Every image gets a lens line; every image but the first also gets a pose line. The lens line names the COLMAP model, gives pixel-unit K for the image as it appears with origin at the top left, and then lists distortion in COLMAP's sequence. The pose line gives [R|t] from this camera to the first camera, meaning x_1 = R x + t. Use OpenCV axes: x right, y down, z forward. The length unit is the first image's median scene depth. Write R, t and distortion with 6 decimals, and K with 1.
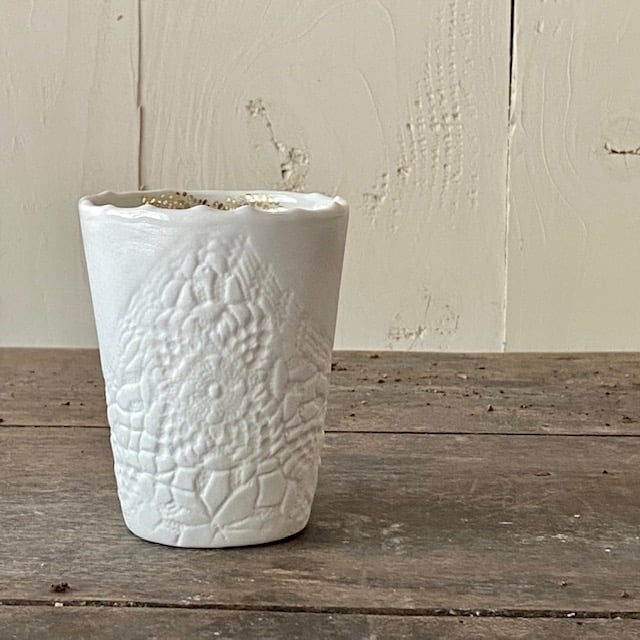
lens RADIAL K [[1659.8, 0, 320.0], [0, 1659.8, 320.0], [0, 0, 1]] dist [0.114896, -0.169412]
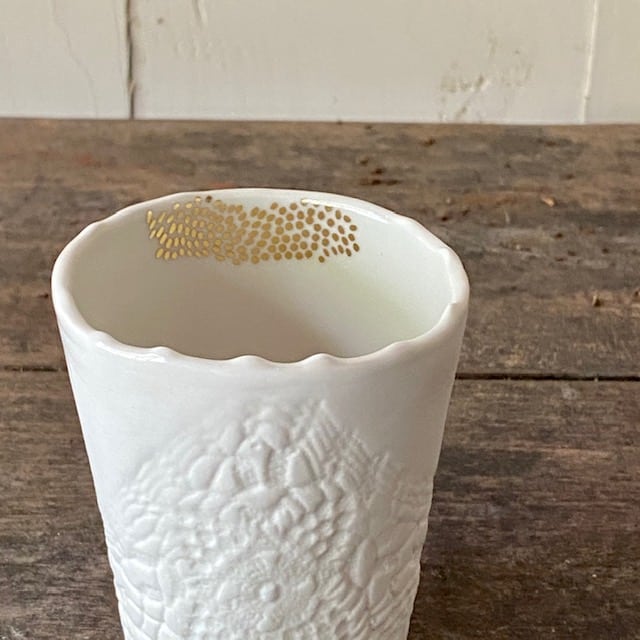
lens RADIAL K [[1659.8, 0, 320.0], [0, 1659.8, 320.0], [0, 0, 1]] dist [0.114896, -0.169412]
pose [[0.999935, -0.001716, 0.011255, -0.049997], [-0.002071, 0.944659, 0.328048, -0.280236], [-0.011196, -0.328050, 0.944594, 0.398239]]
